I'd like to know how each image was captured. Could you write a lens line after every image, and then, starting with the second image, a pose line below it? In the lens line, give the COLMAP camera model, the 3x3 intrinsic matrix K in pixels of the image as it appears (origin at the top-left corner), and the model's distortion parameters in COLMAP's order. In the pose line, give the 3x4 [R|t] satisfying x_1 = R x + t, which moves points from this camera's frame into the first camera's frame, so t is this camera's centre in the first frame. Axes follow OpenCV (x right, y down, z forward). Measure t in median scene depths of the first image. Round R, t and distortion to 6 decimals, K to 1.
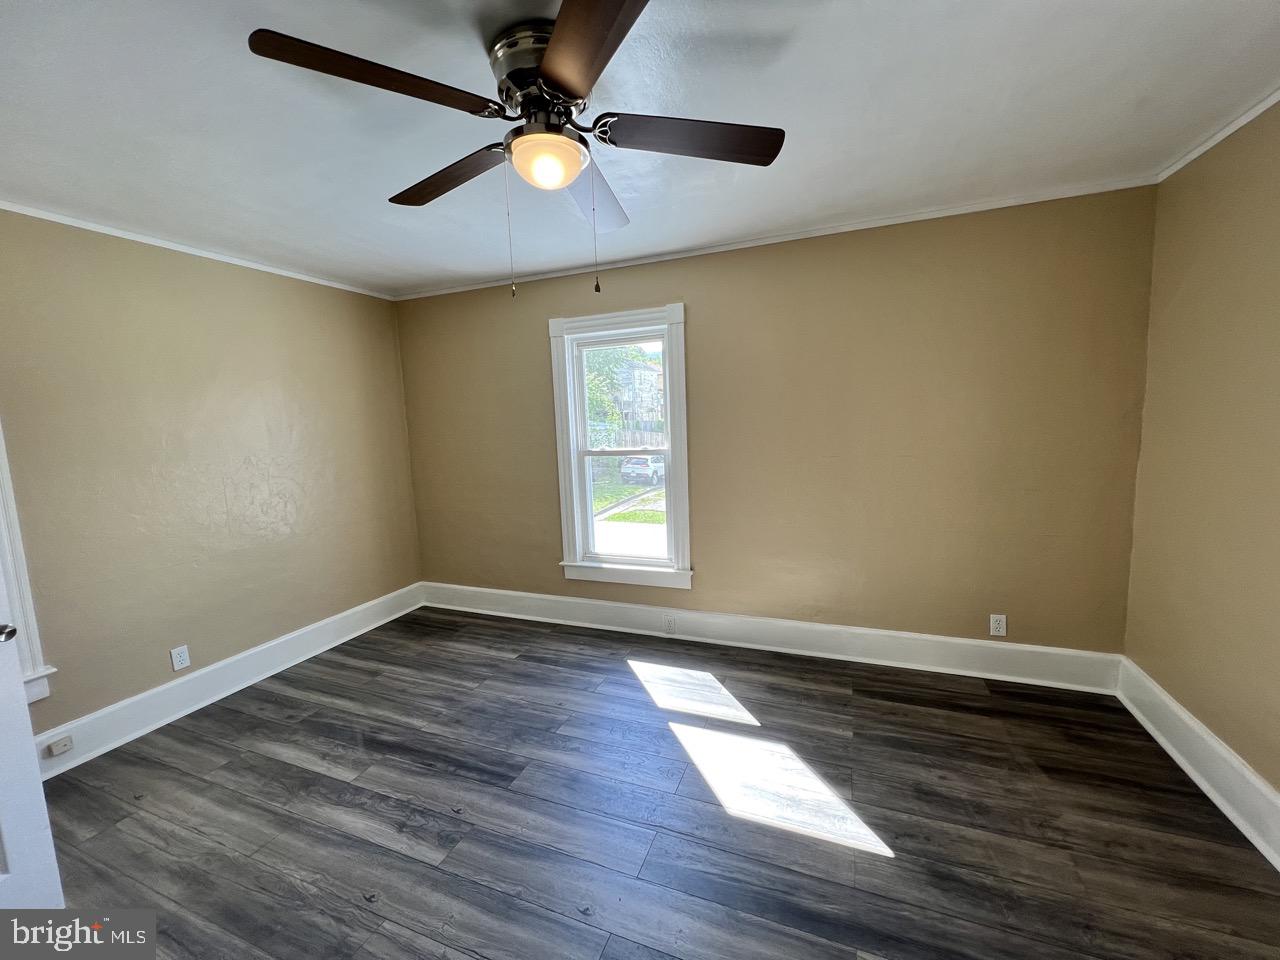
lens RADIAL K [[513.8, 0, 635.1], [0, 513.8, 478.6], [0, 0, 1]] dist [0.000850, 0.000190]
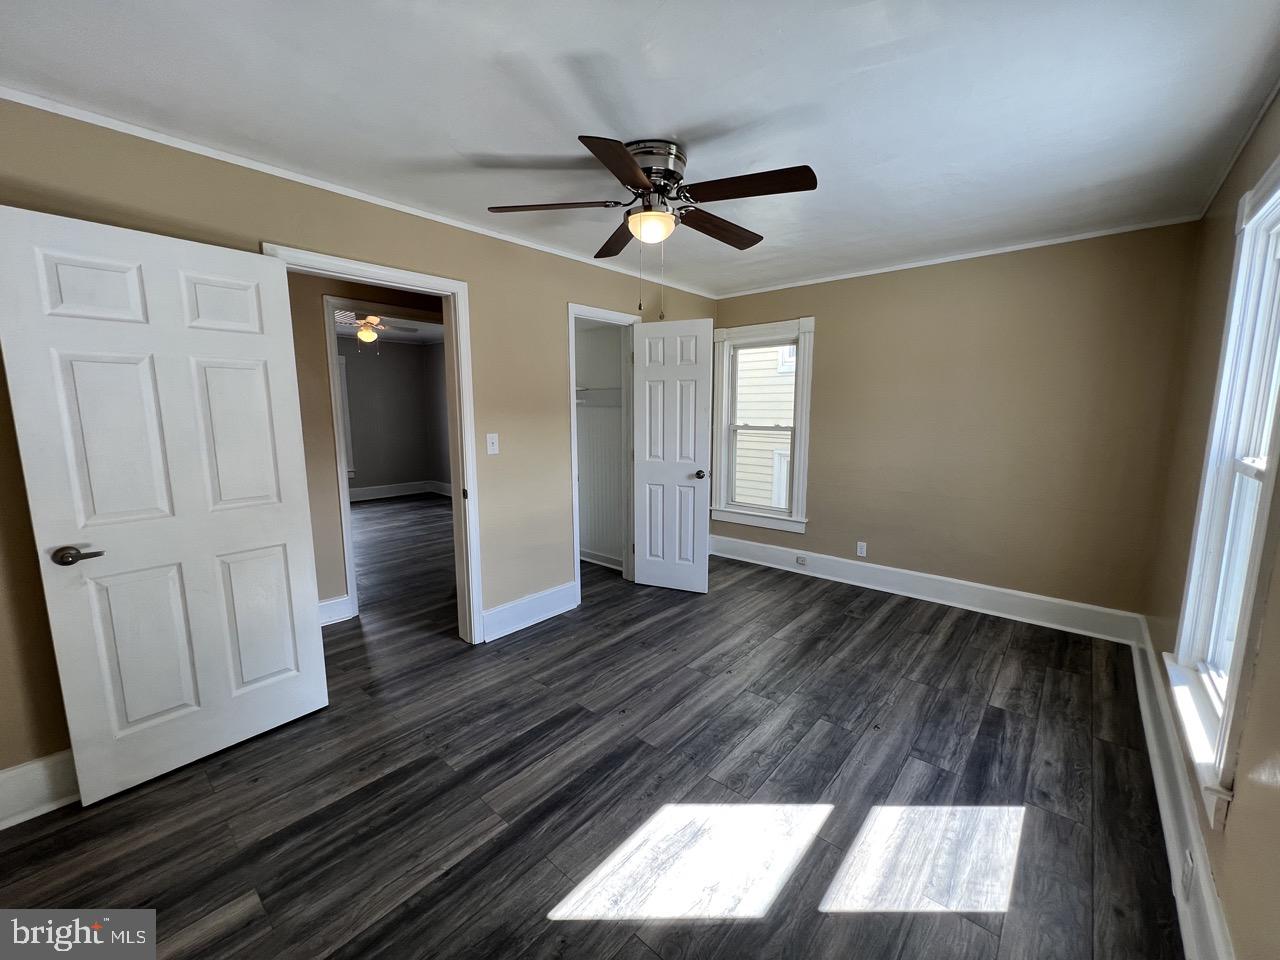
lens RADIAL K [[512.2, 0, 633.0], [0, 512.2, 480.2], [0, 0, 1]] dist [0.002505, 0.000194]
pose [[-0.332311, 0.171890, -0.927374, 0.701418], [-0.096053, 0.971973, 0.214575, -0.105817], [0.938266, 0.160383, -0.306487, 0.797795]]
